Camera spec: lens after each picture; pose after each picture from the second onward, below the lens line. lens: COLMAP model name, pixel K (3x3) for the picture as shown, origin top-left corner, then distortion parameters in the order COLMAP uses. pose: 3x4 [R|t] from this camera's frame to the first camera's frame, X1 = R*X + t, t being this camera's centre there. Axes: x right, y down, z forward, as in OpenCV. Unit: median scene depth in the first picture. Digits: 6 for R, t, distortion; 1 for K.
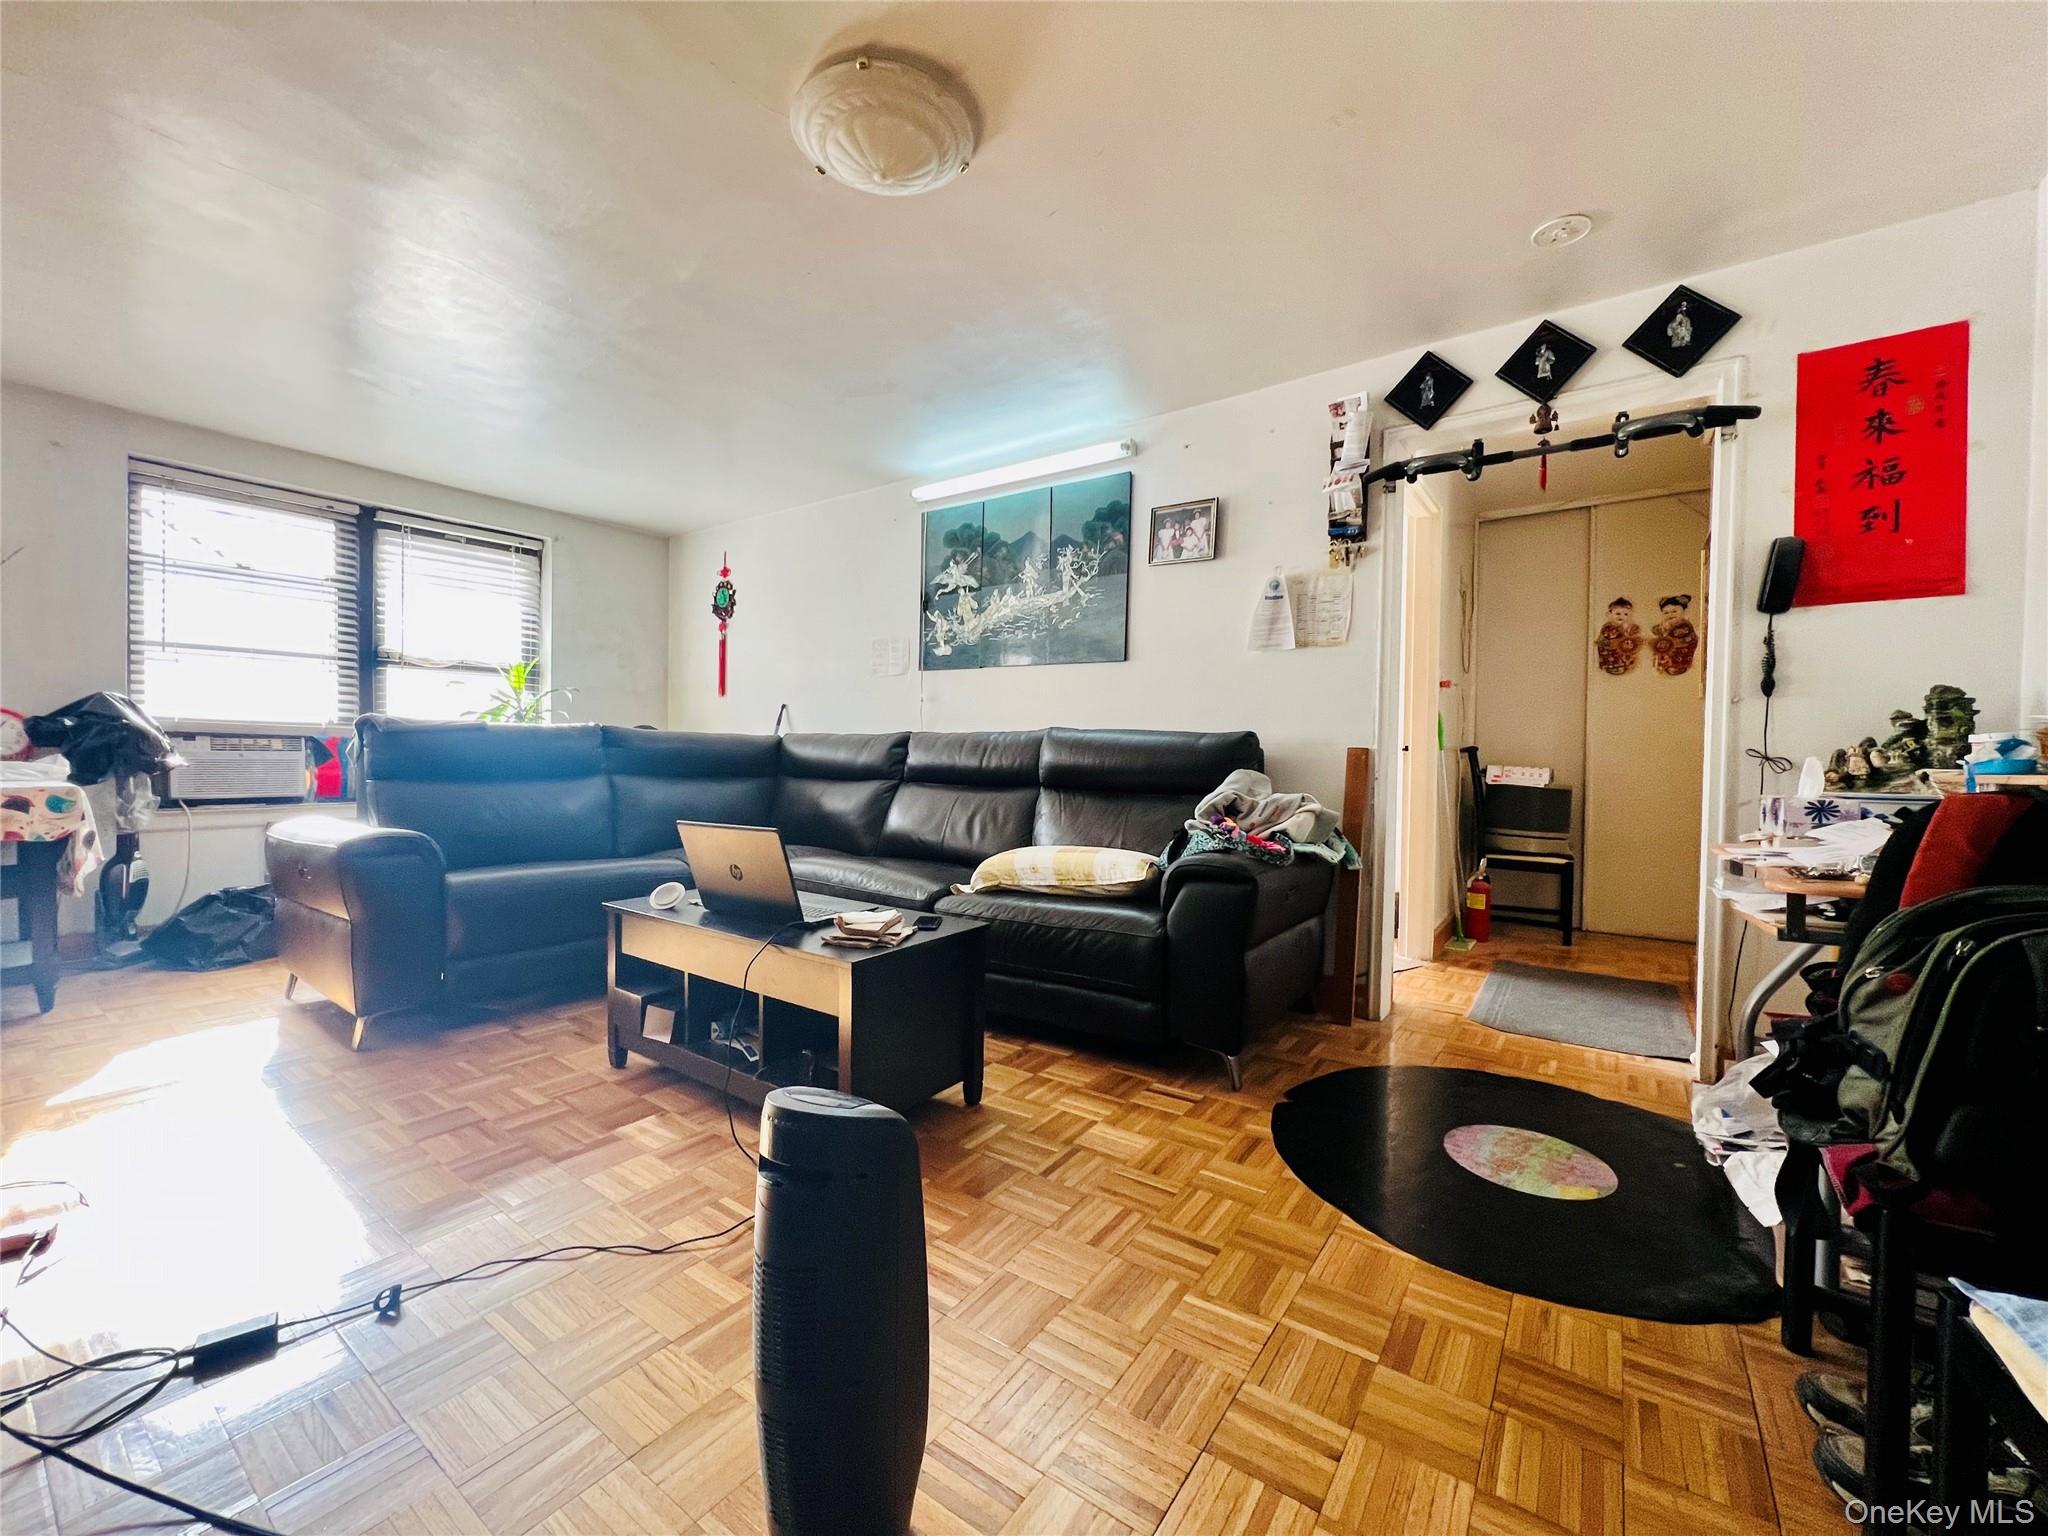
lens RADIAL K [[826.9, 0, 1030.8], [0, 826.9, 767.6], [0, 0, 1]] dist [-0.000117, -0.000086]
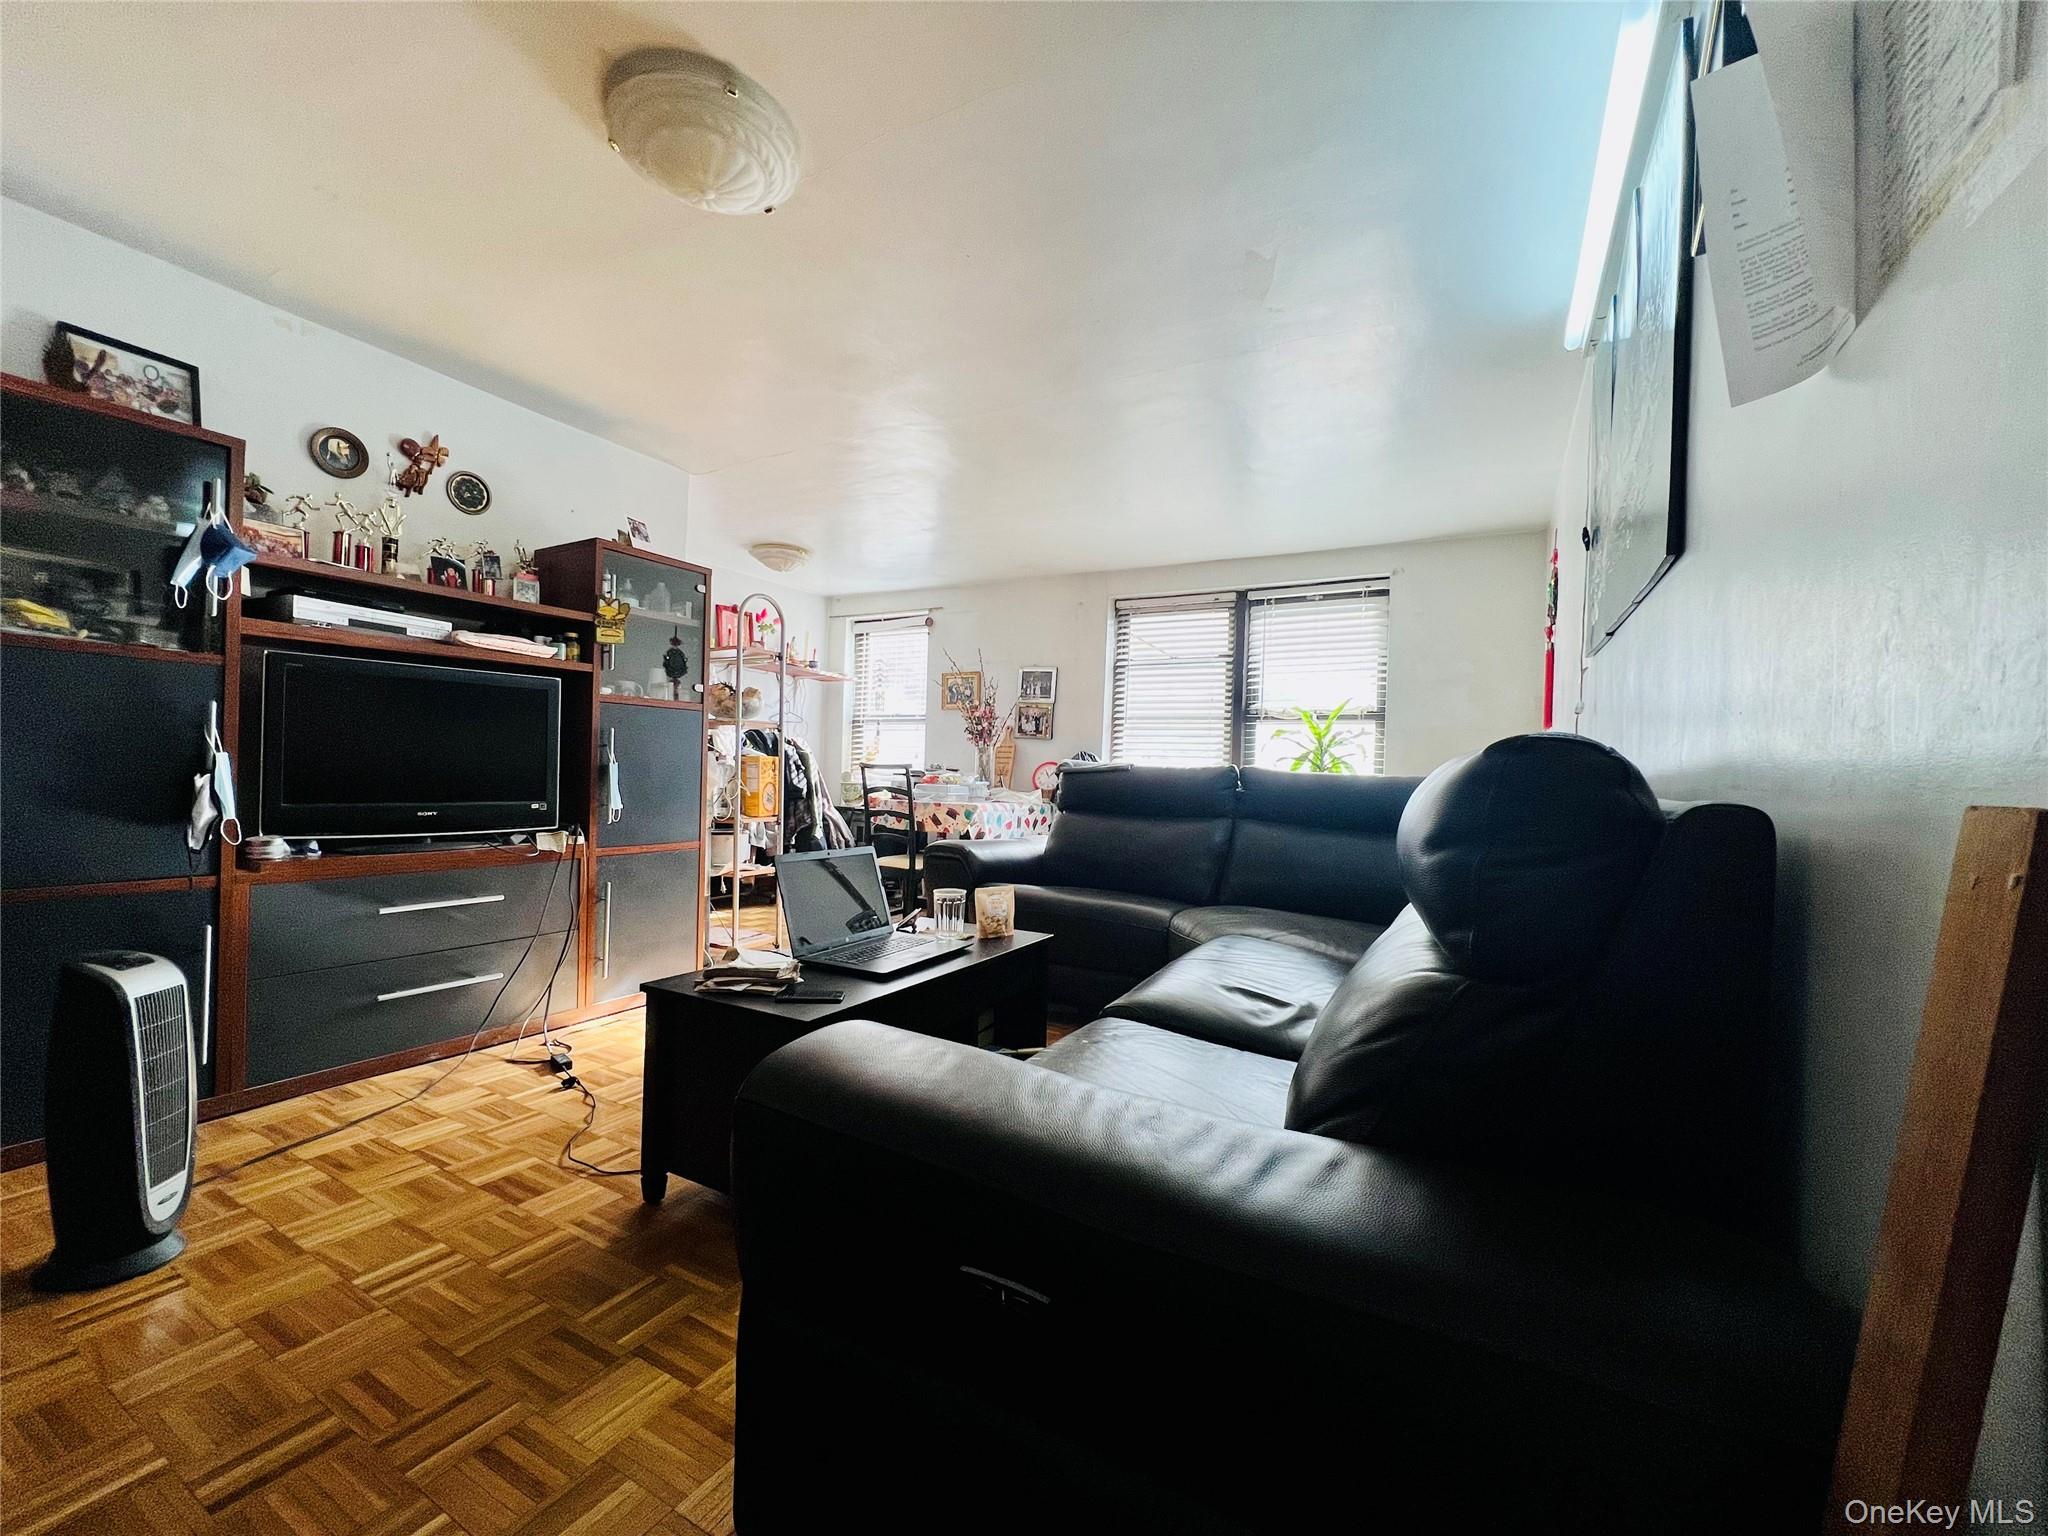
lens RADIAL K [[826.9, 0, 1042.6], [0, 826.9, 775.9], [0, 0, 1]] dist [-0.000117, -0.000086]
pose [[0.096974, -0.006004, -0.995269, 0.449838], [-0.048680, 0.998756, -0.010768, -0.021309], [0.994096, 0.049494, 0.096561, 0.730737]]
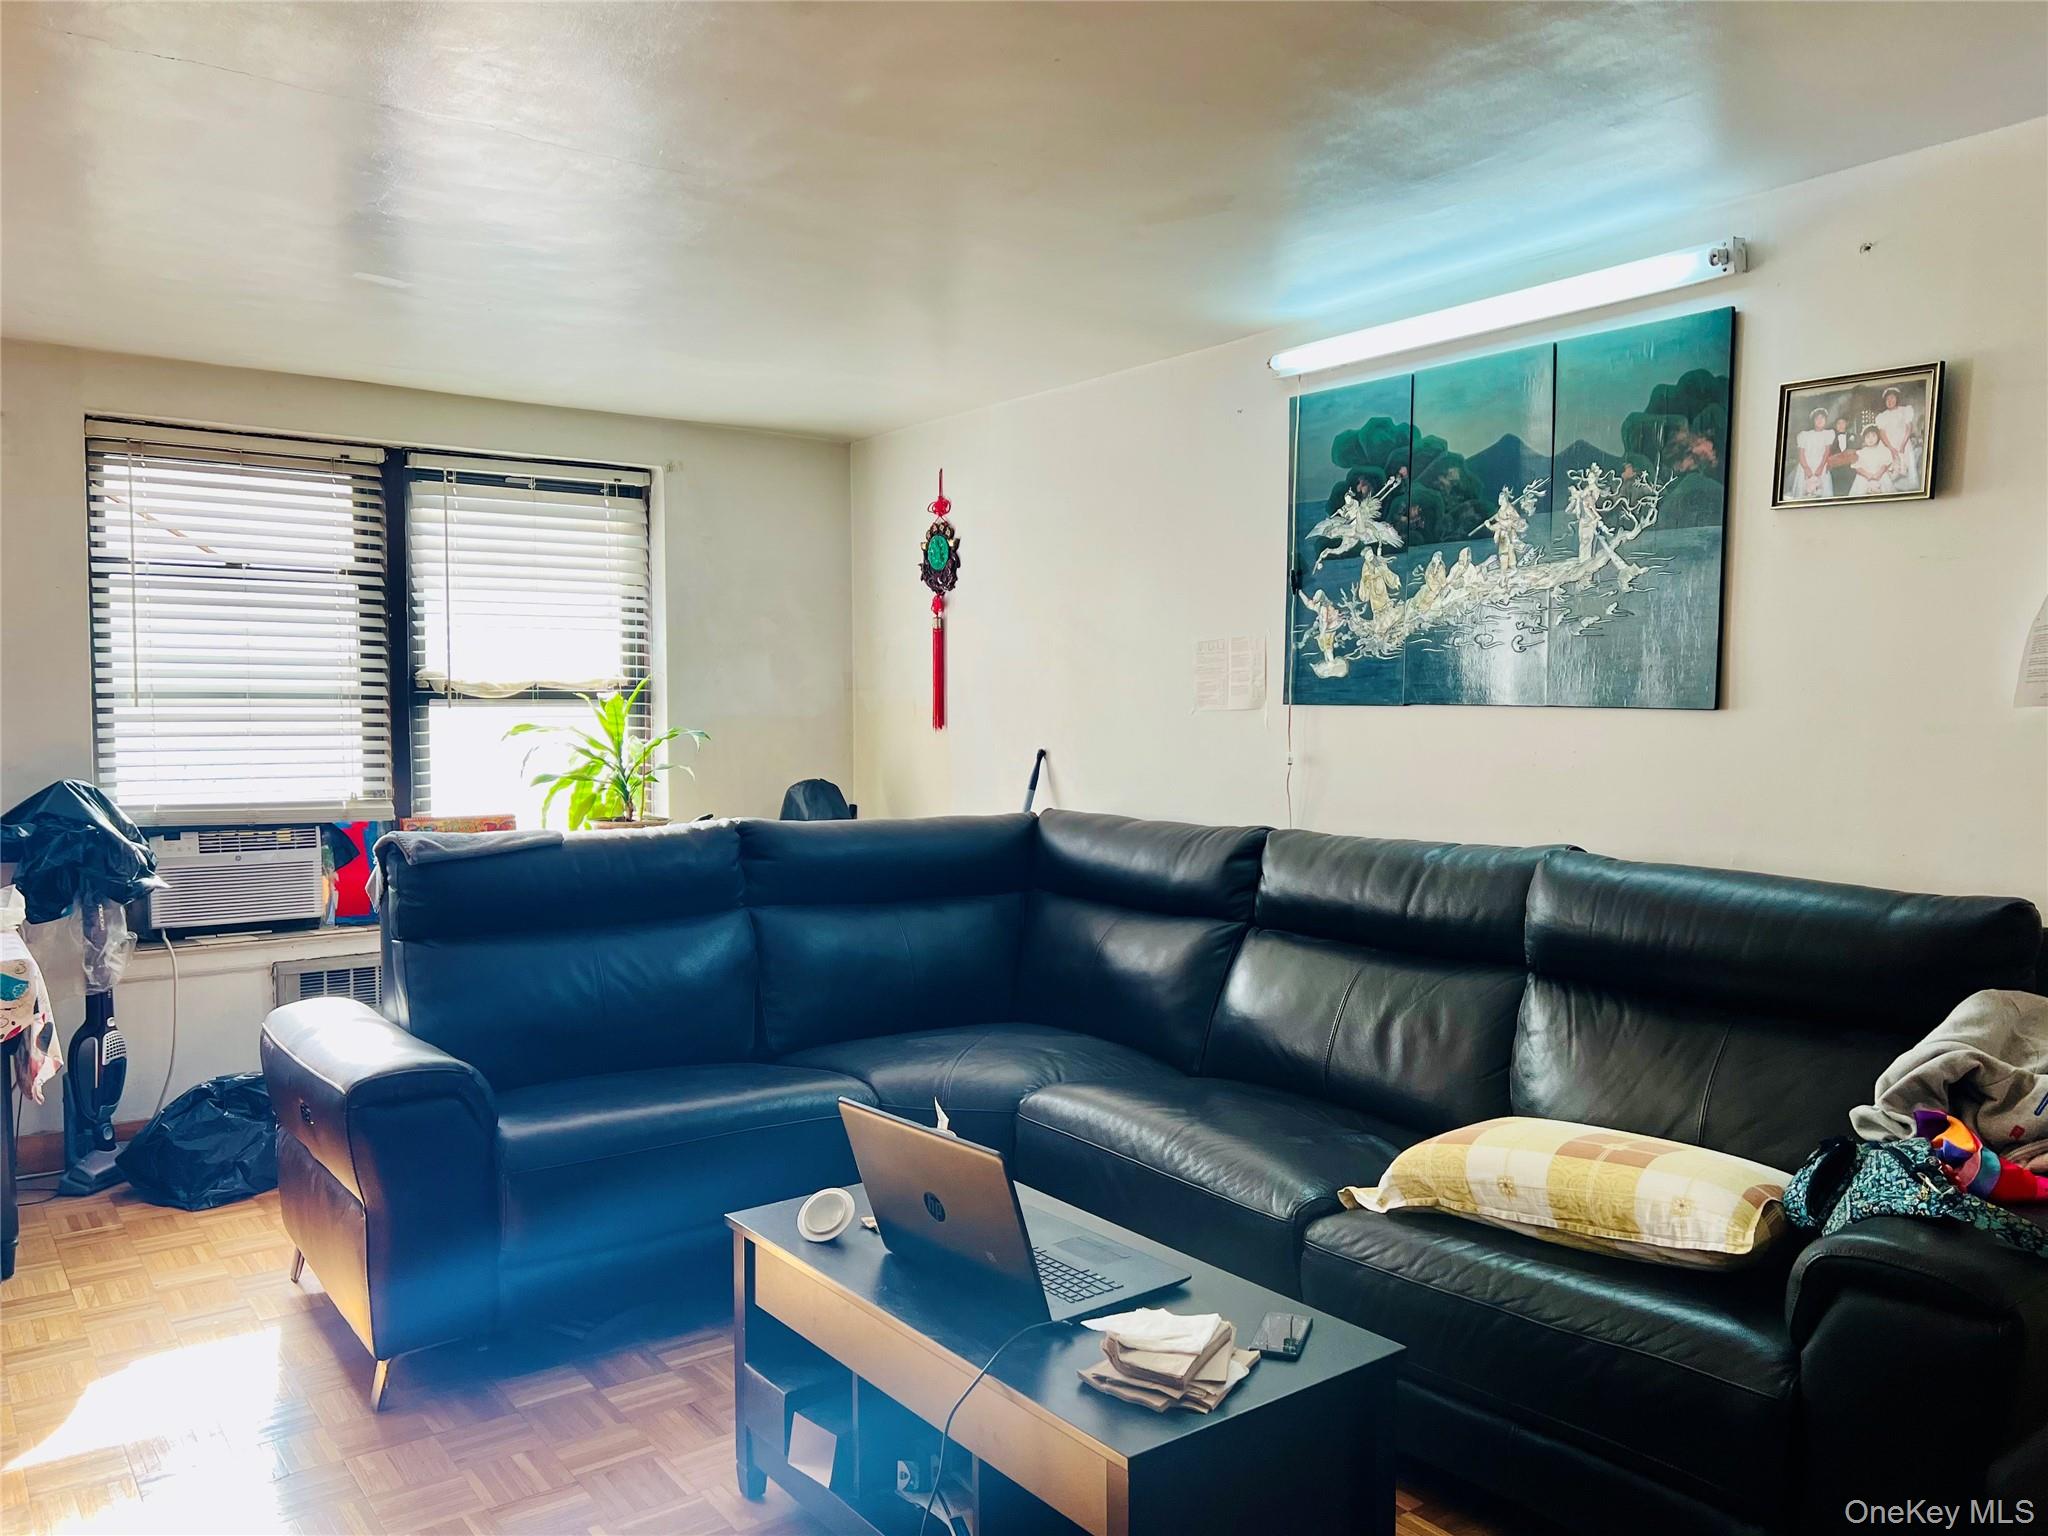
lens RADIAL K [[1557.8, 0, 1037.9], [0, 1557.8, 783.5], [0, 0, 1]] dist [0.067639, -0.076555]
pose [[0.952567, -0.000426, -0.304329, 0.017150], [0.009221, 0.999580, 0.027461, -0.111780], [0.304190, -0.028964, 0.952171, 0.020077]]
